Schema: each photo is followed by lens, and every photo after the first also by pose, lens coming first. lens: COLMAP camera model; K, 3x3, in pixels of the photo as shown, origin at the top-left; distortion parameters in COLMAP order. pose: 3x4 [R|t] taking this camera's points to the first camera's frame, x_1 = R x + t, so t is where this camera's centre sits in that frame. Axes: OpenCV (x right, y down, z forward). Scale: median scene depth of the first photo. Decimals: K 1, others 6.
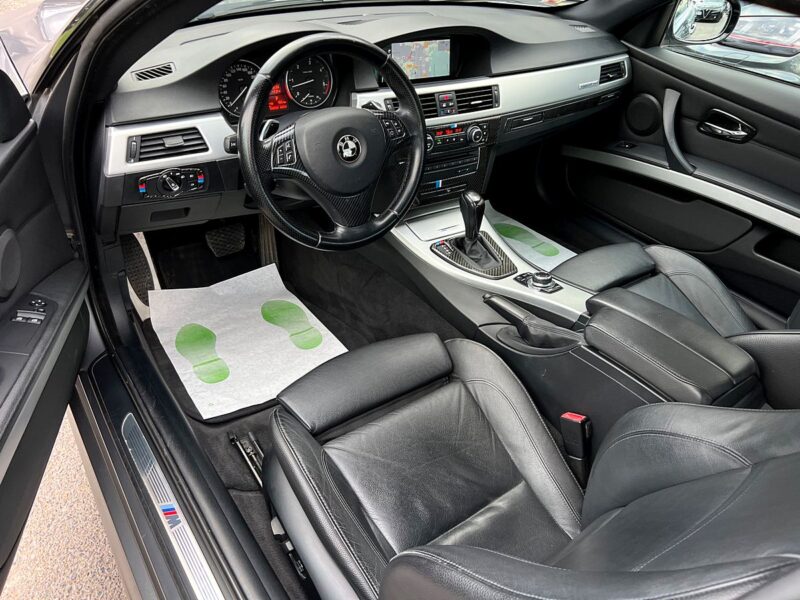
lens RADIAL K [[623.5, 0, 400.0], [0, 623.5, 300.0], [0, 0, 1]] dist [0.087466, -0.184552]
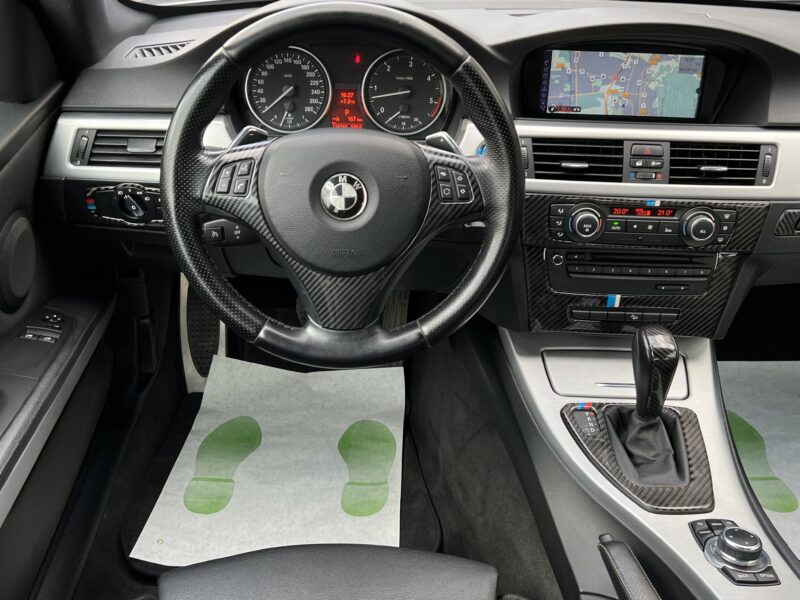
lens RADIAL K [[823.4, 0, 399.4], [0, 823.4, 284.8], [0, 0, 1]] dist [0.124618, -0.275160]
pose [[0.841903, 0.214172, -0.495307, 0.270727], [-0.287492, 0.954777, -0.075821, -0.095411], [0.456669, 0.206231, 0.865403, 0.302949]]
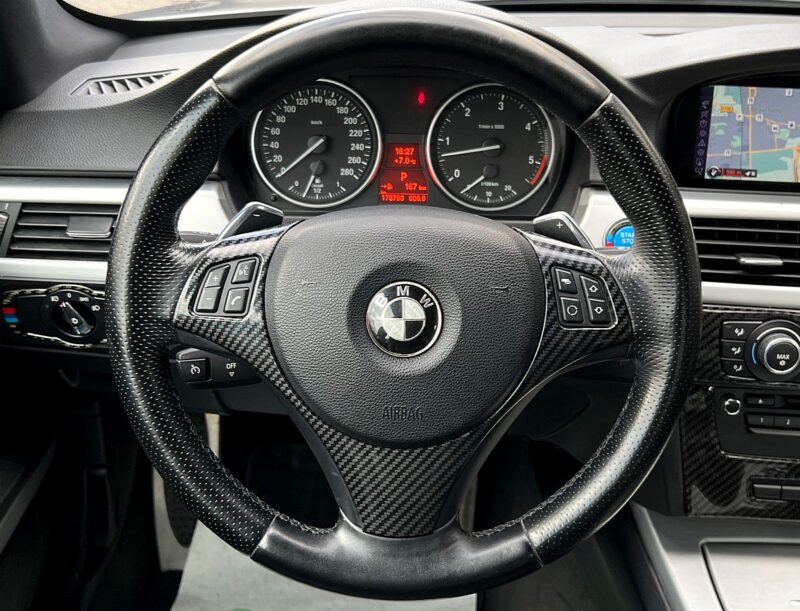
lens RADIAL K [[1014.3, 0, 424.1], [0, 1014.3, 289.7], [0, 0, 1]] dist [0.171359, -0.483014]
pose [[0.828572, 0.180929, -0.529842, 0.171969], [-0.299066, 0.943051, -0.145653, -0.138398], [0.473316, 0.279142, 0.835495, 0.412098]]
